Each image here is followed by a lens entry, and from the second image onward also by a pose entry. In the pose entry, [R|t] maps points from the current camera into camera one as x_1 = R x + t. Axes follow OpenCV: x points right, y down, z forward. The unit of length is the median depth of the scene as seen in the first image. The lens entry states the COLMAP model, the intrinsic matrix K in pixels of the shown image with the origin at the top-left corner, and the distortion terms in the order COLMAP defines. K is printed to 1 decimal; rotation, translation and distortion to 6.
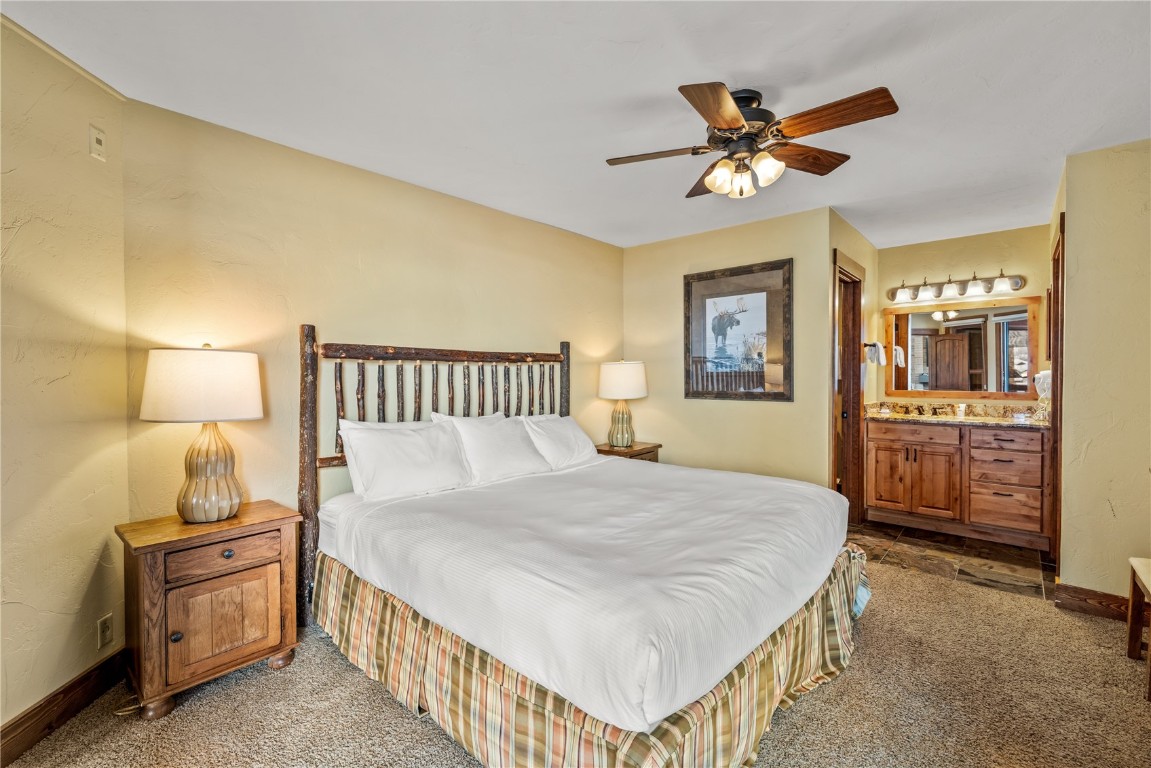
lens RADIAL K [[494.2, 0, 571.3], [0, 494.2, 378.9], [0, 0, 1]] dist [-0.002675, -0.000258]
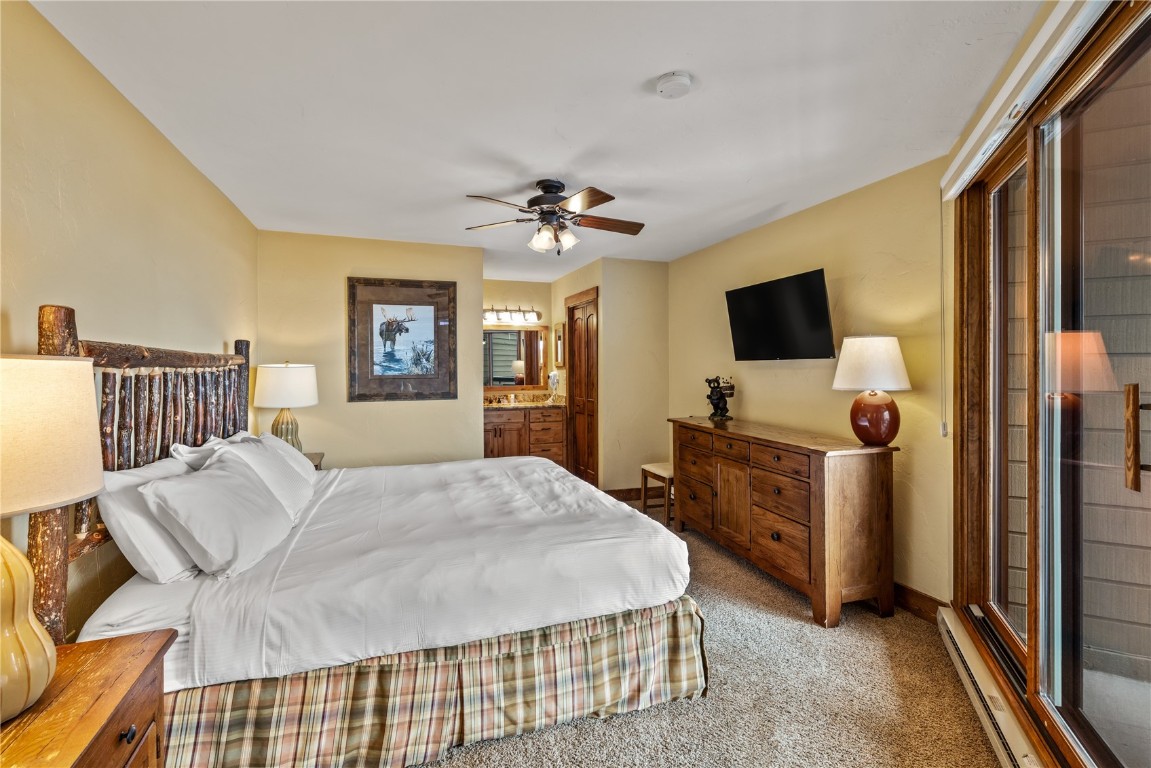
lens RADIAL K [[494.2, 0, 571.3], [0, 494.2, 378.9], [0, 0, 1]] dist [-0.002675, -0.000258]
pose [[0.474847, -0.020430, 0.879831, -0.449417], [0.011250, 0.999790, 0.017143, -0.019789], [-0.879997, 0.001758, 0.474977, 0.153167]]
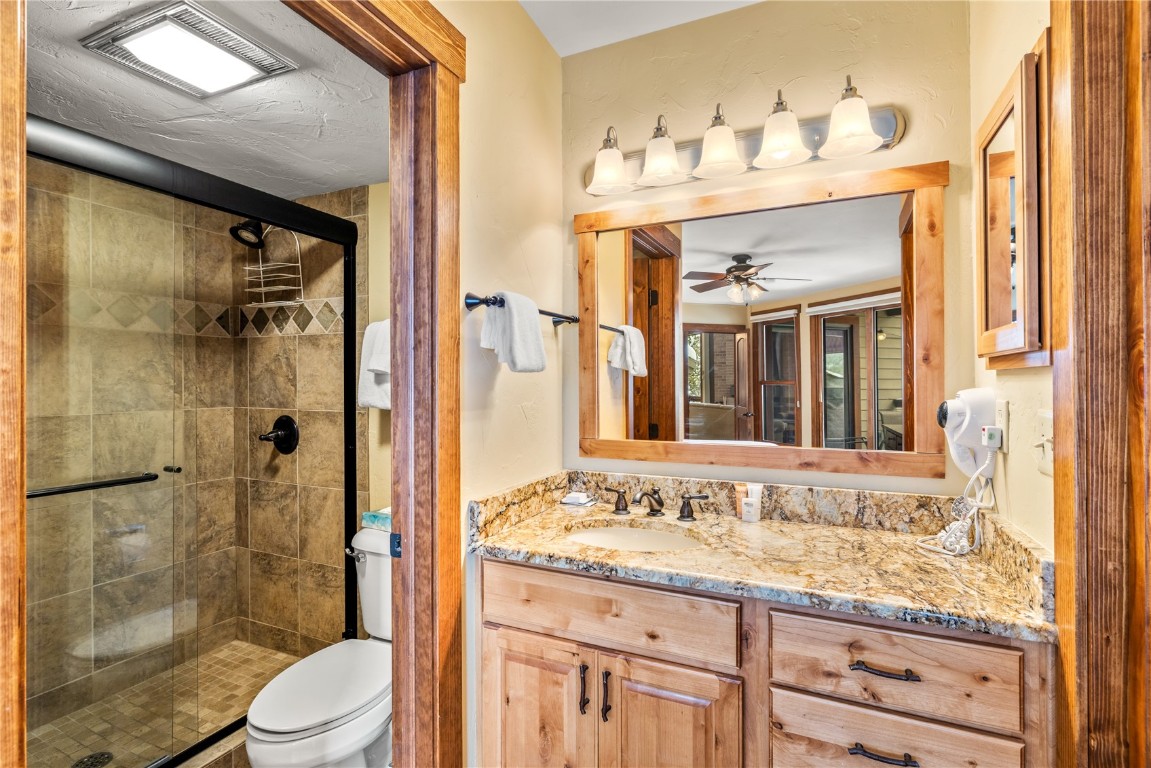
lens RADIAL K [[544.6, 0, 572.4], [0, 544.6, 383.2], [0, 0, 1]] dist [-0.000730, -0.000439]
pose [[0.952343, -0.000106, 0.305030, 0.590649], [0.004079, 0.999915, -0.012385, -0.015938], [-0.305002, 0.013039, 0.952262, 0.719001]]
